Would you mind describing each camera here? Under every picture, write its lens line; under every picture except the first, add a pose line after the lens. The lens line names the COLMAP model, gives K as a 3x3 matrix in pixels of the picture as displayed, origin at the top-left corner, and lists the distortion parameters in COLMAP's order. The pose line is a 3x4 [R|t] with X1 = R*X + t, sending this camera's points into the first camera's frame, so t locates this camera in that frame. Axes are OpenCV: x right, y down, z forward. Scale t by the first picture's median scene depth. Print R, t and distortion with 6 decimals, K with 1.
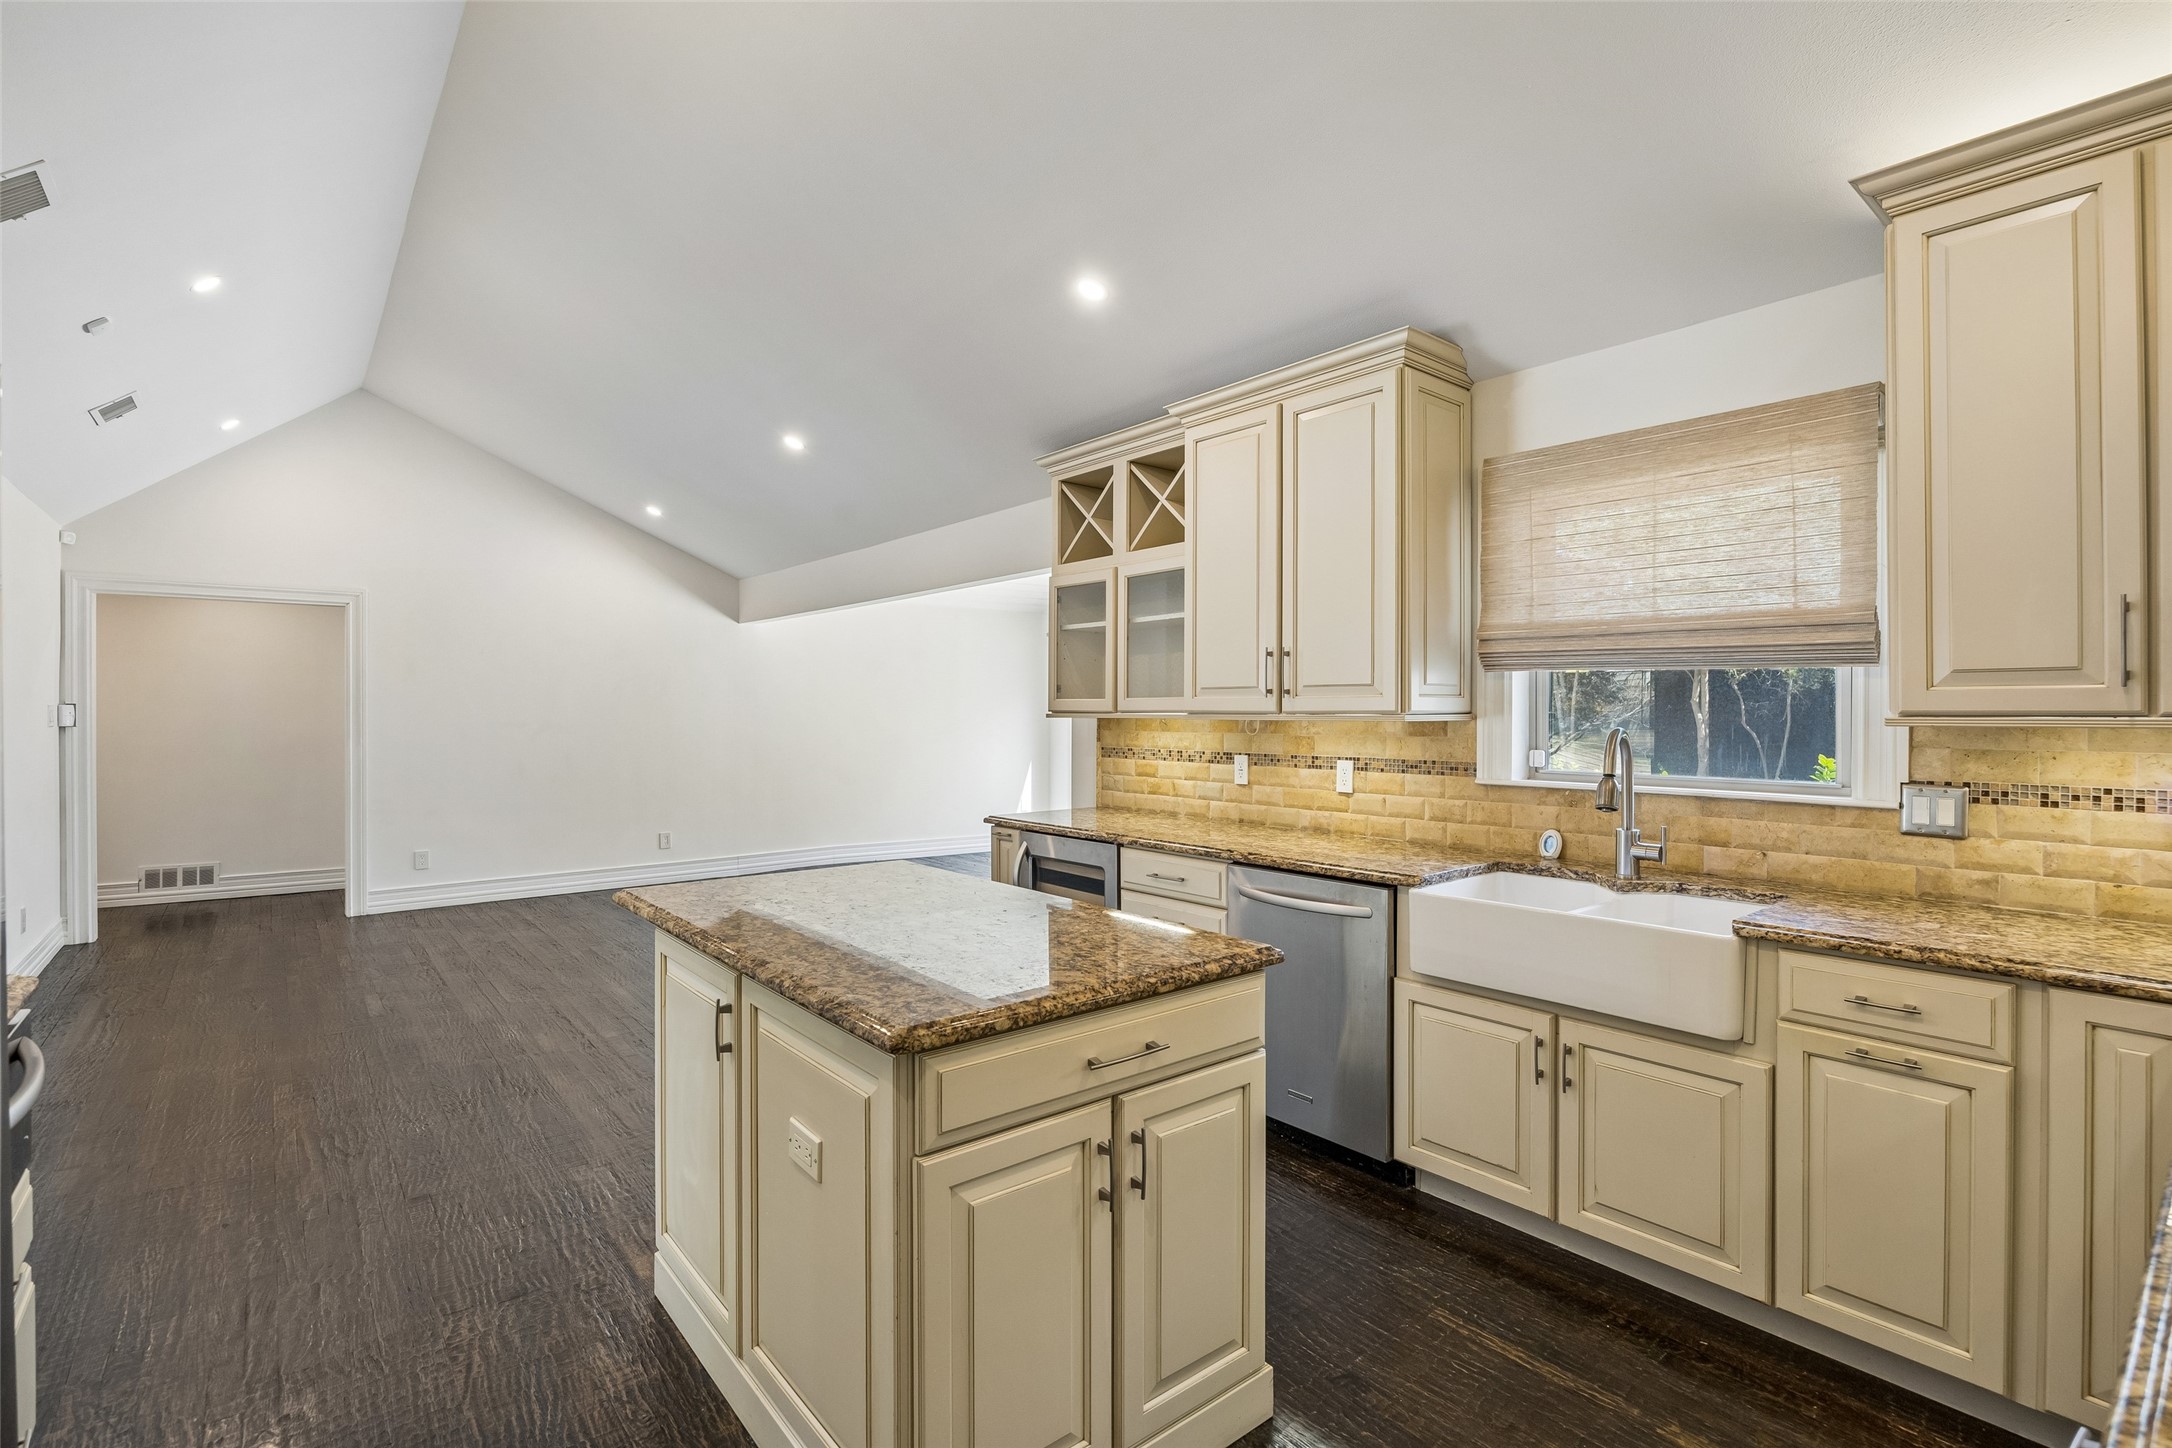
lens RADIAL K [[1008.3, 0, 1086.0], [0, 1008.3, 724.0], [0, 0, 1]] dist [-0.002931, -0.000066]
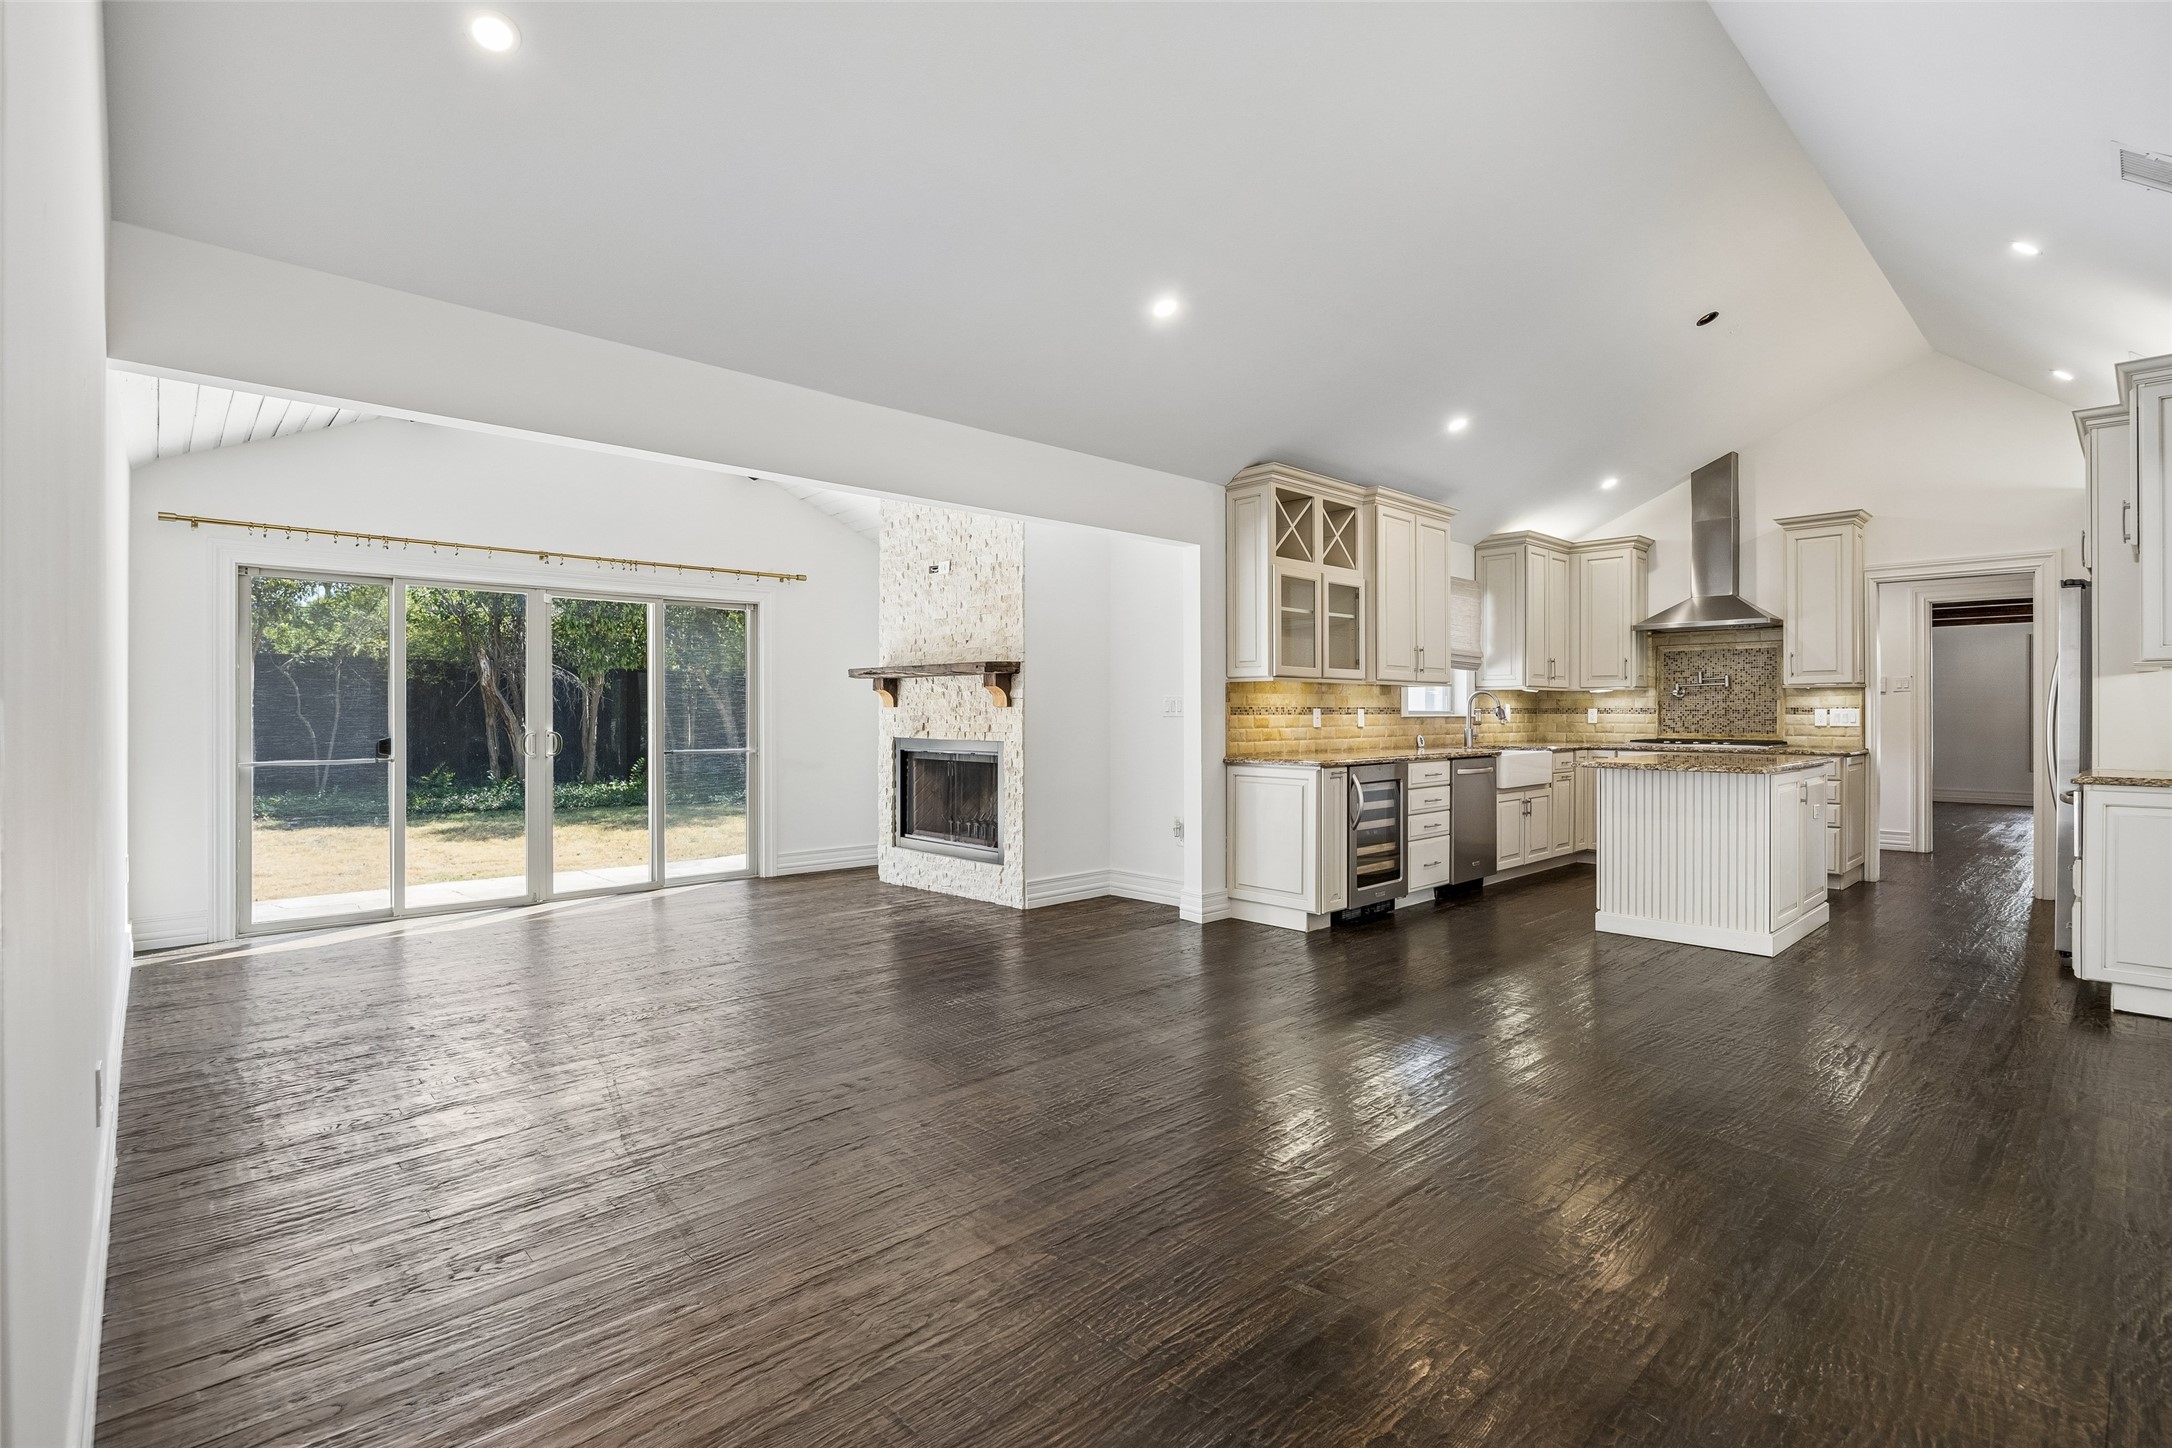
lens RADIAL K [[1008.3, 0, 1086.0], [0, 1008.3, 724.0], [0, 0, 1]] dist [-0.002931, -0.000066]
pose [[-0.064659, -0.012503, 0.997829, -1.346869], [0.012716, 0.999830, 0.013352, 0.028961], [-0.997826, 0.013552, -0.064489, 1.429358]]
